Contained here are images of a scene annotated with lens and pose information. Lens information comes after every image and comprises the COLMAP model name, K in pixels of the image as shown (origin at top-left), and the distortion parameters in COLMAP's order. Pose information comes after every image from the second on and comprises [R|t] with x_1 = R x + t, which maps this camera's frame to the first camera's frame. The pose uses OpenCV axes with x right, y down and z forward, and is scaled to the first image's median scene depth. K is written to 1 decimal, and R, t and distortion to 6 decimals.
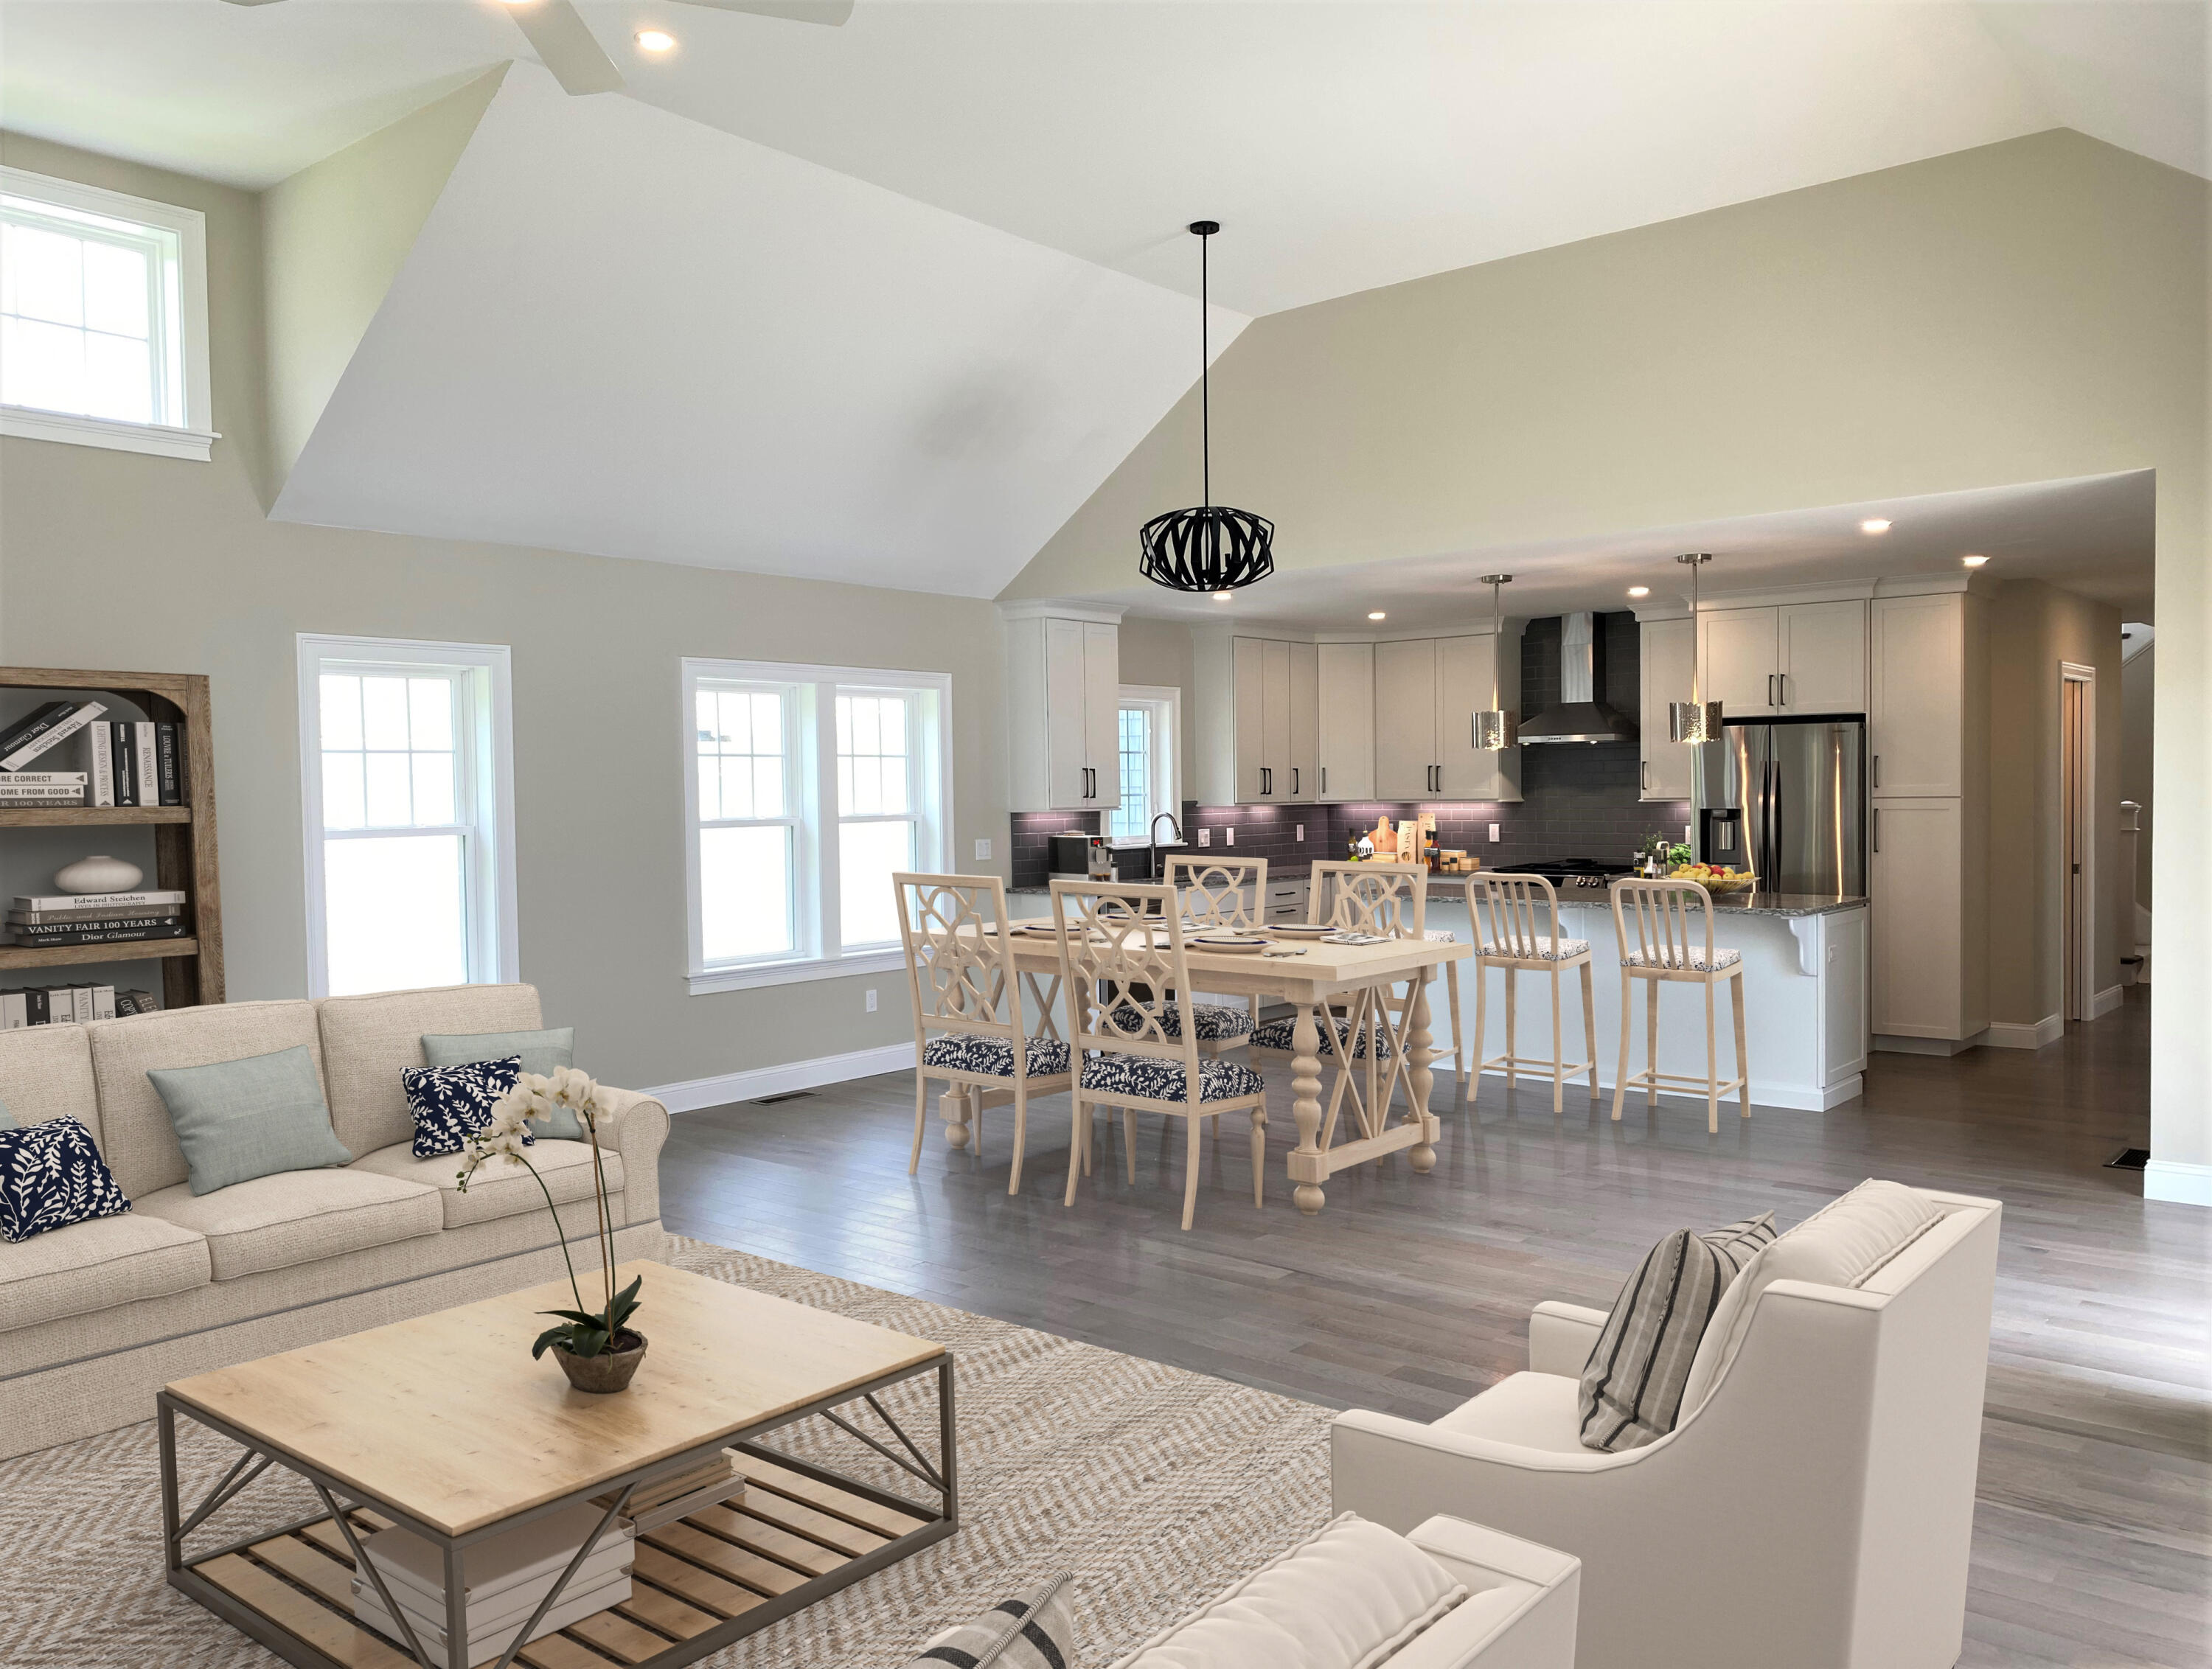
lens RADIAL K [[1676.4, 0, 1107.4], [0, 1676.4, 853.9], [0, 0, 1]] dist [0.020961, -0.036986]
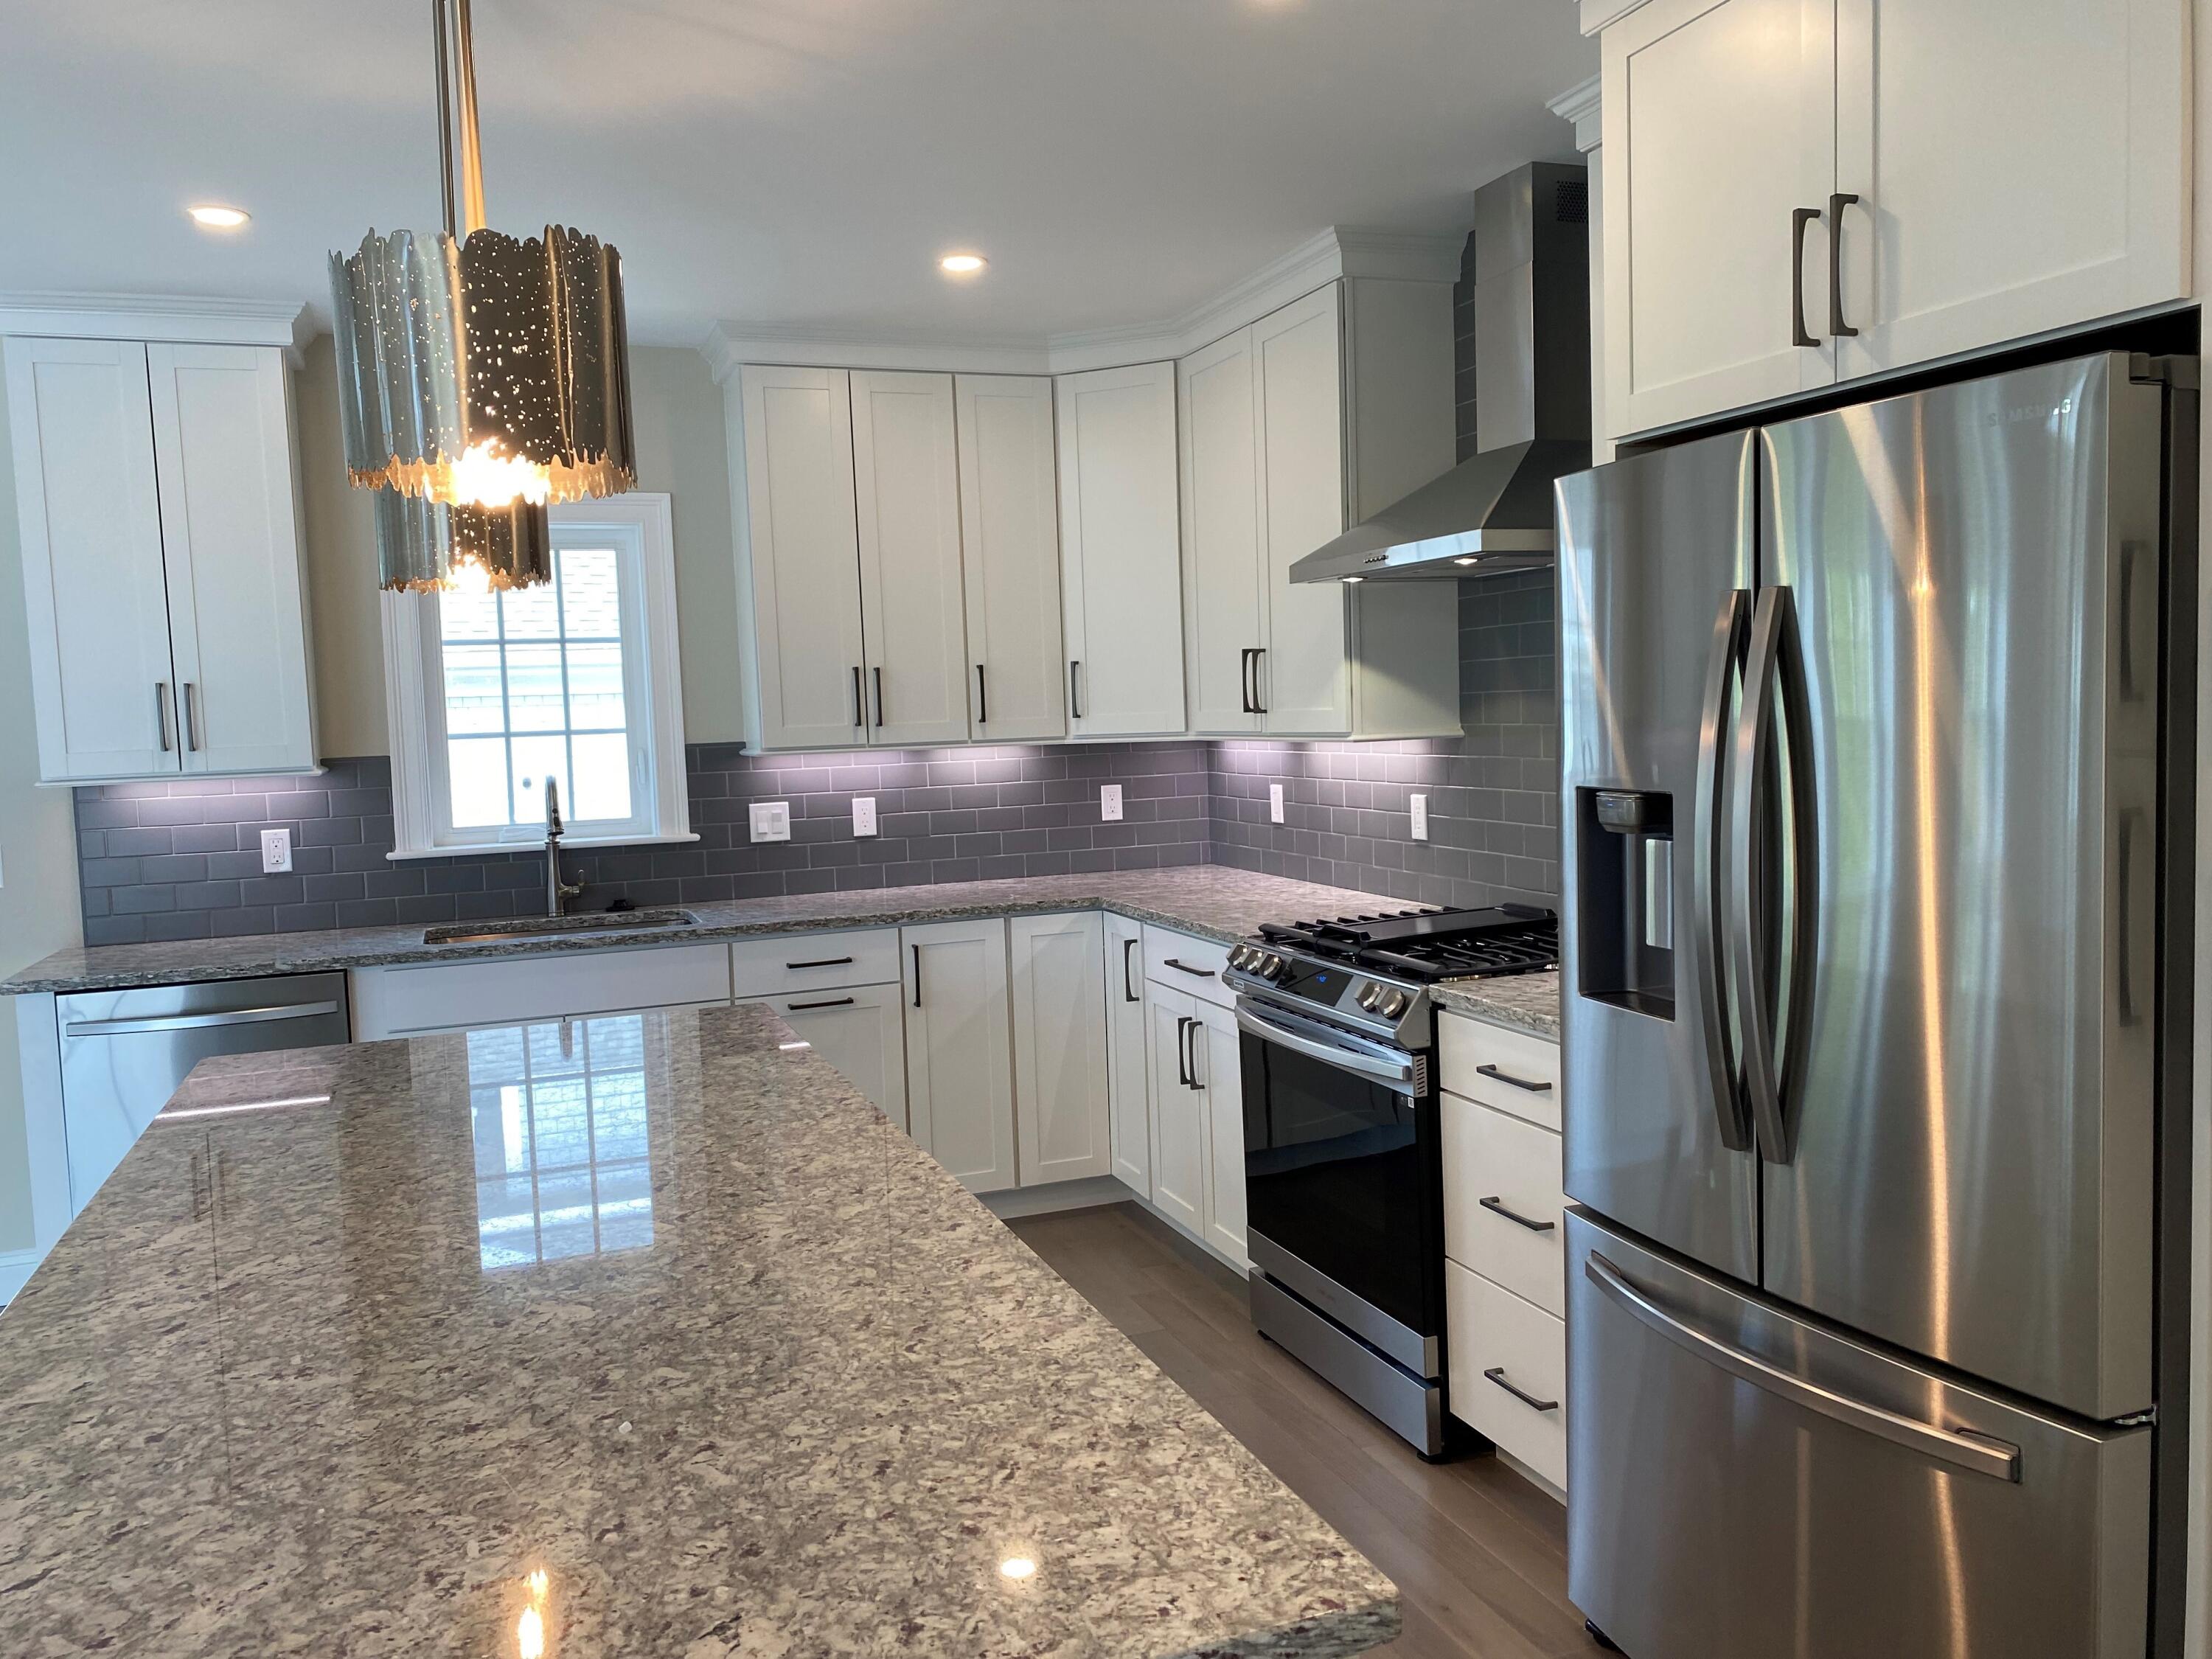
lens RADIAL K [[1673.0, 0, 1093.6], [0, 1673.0, 820.5], [0, 0, 1]] dist [0.050974, -0.054279]
pose [[0.873530, 0.015658, -0.486518, 0.399451], [0.004620, 0.999171, 0.040452, -0.031168], [0.486748, -0.037584, 0.872734, 0.706257]]
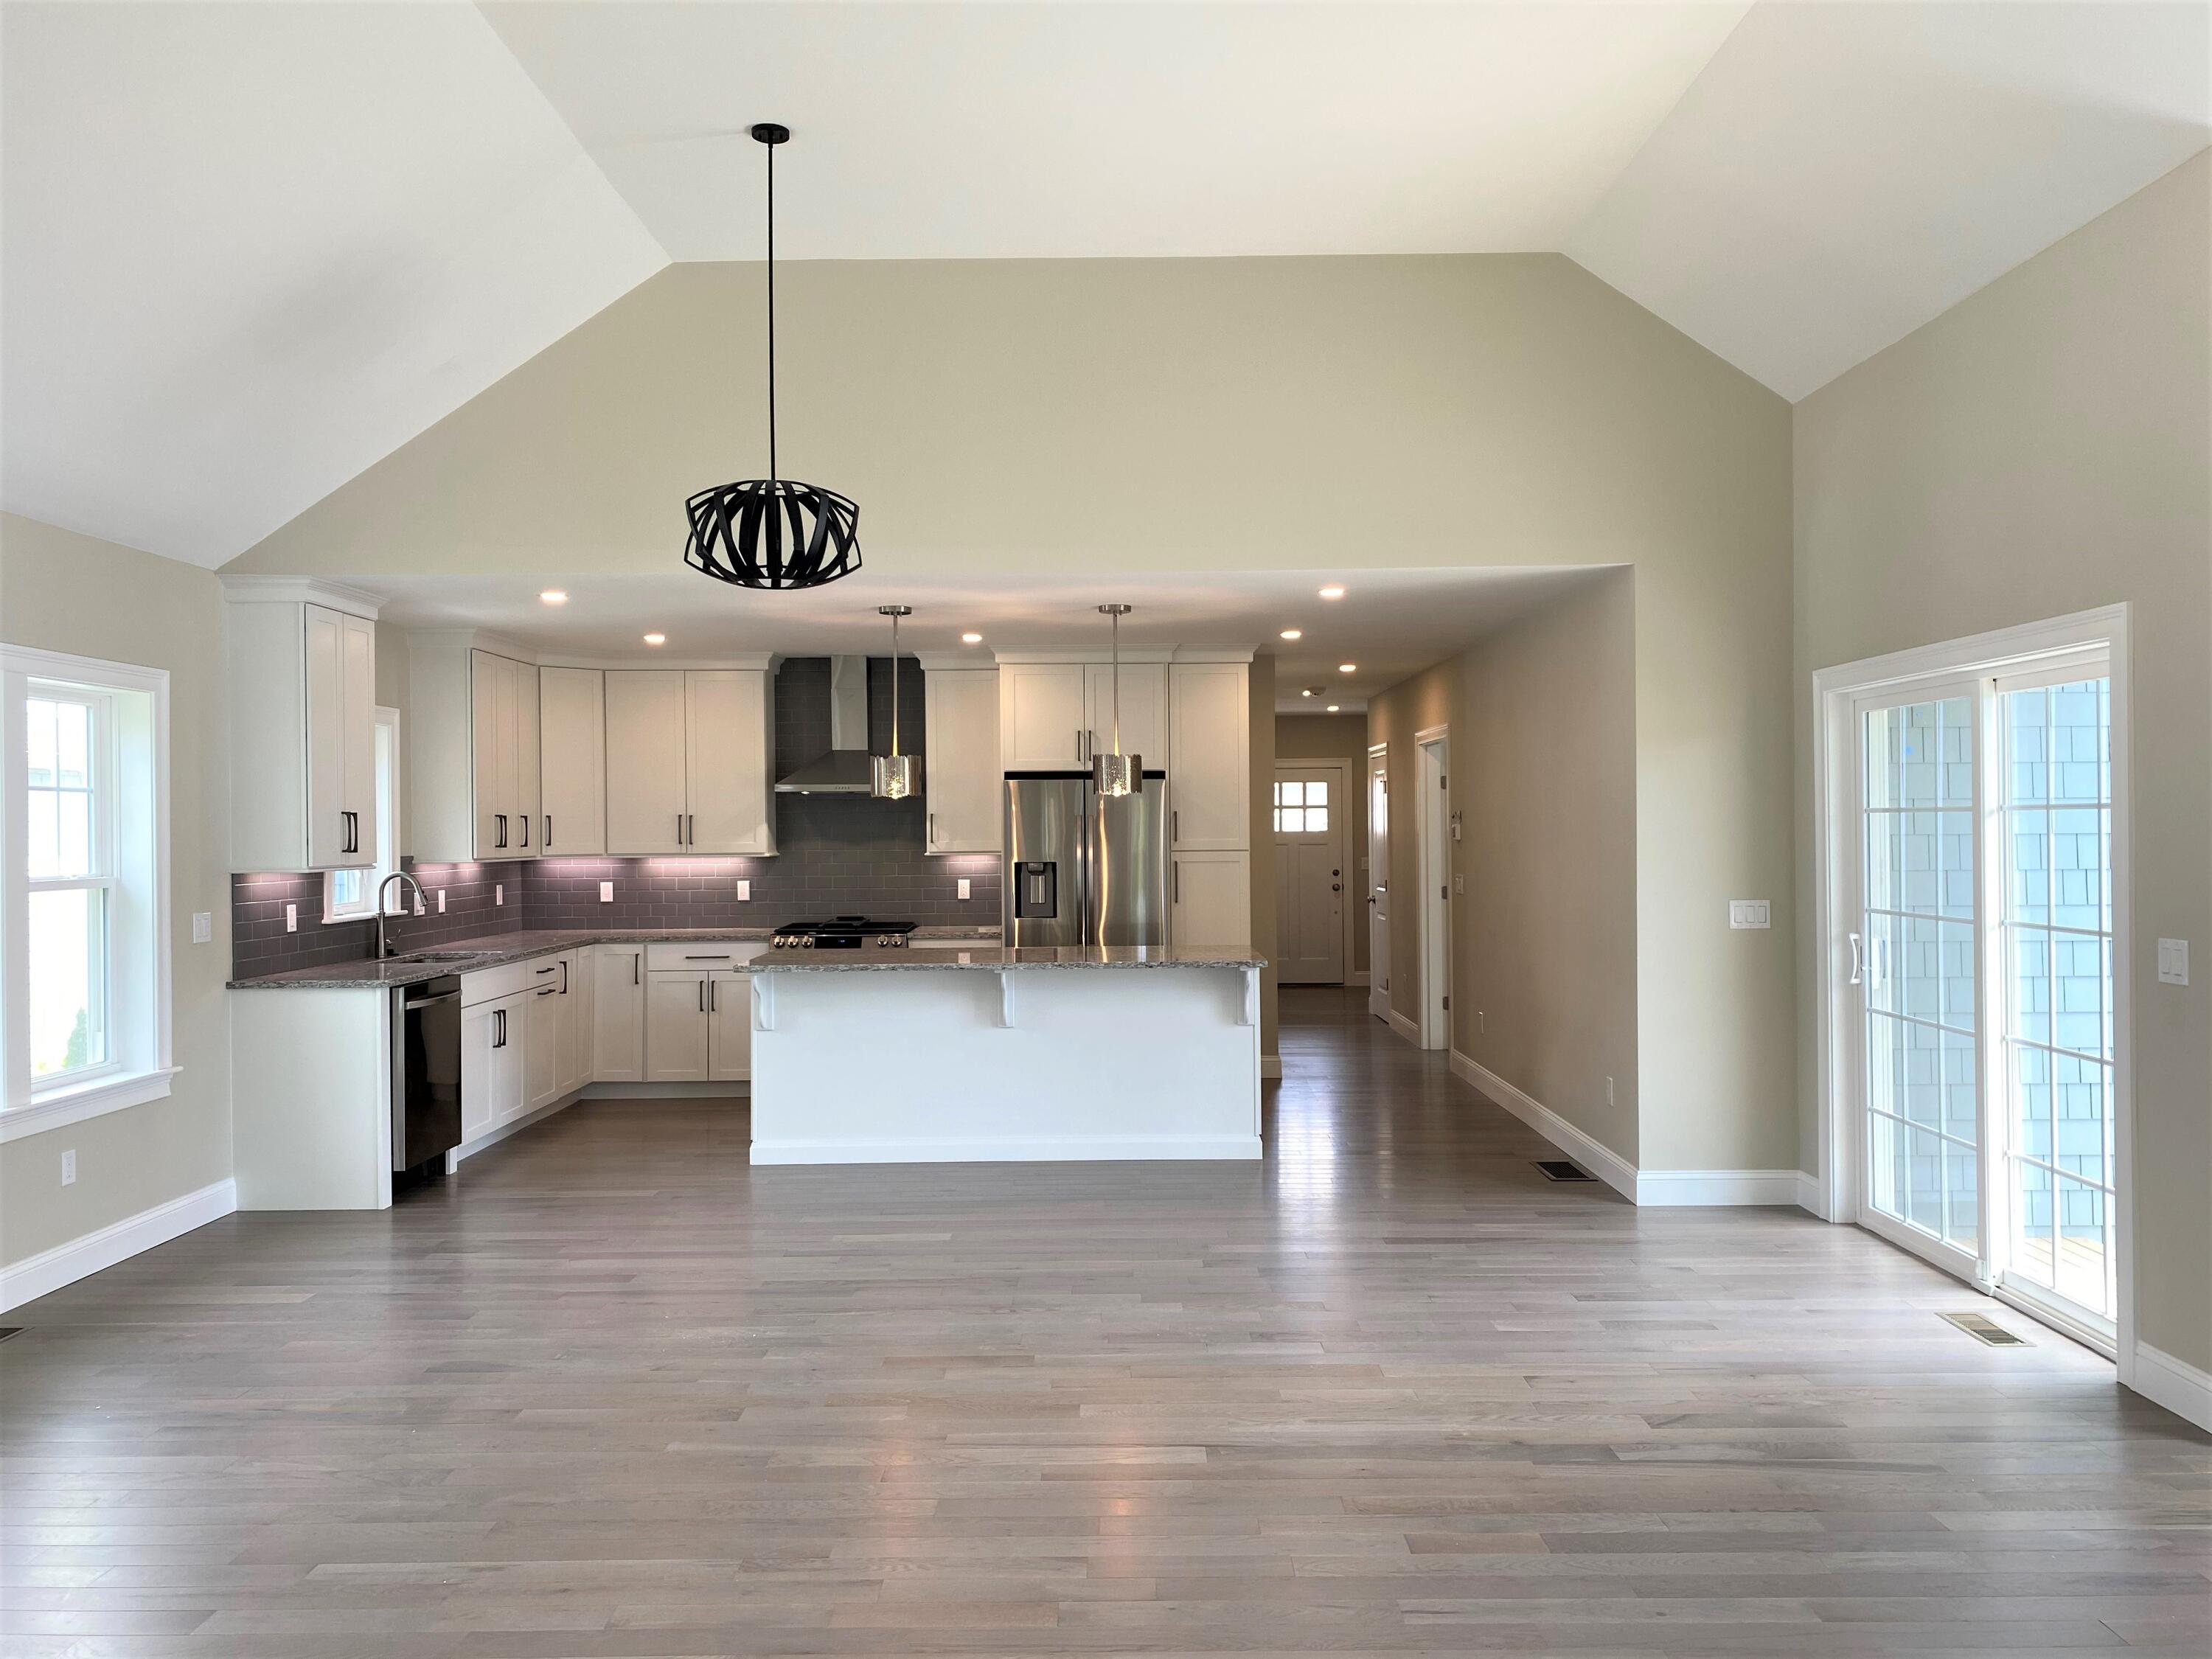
lens RADIAL K [[1673.0, 0, 1121.7], [0, 1673.0, 815.6], [0, 0, 1]] dist [0.050974, -0.054279]
pose [[0.757385, 0.012946, 0.652840, -0.229494], [0.022919, 0.998660, -0.046393, -0.007153], [-0.652566, 0.050100, 0.756074, 0.210671]]
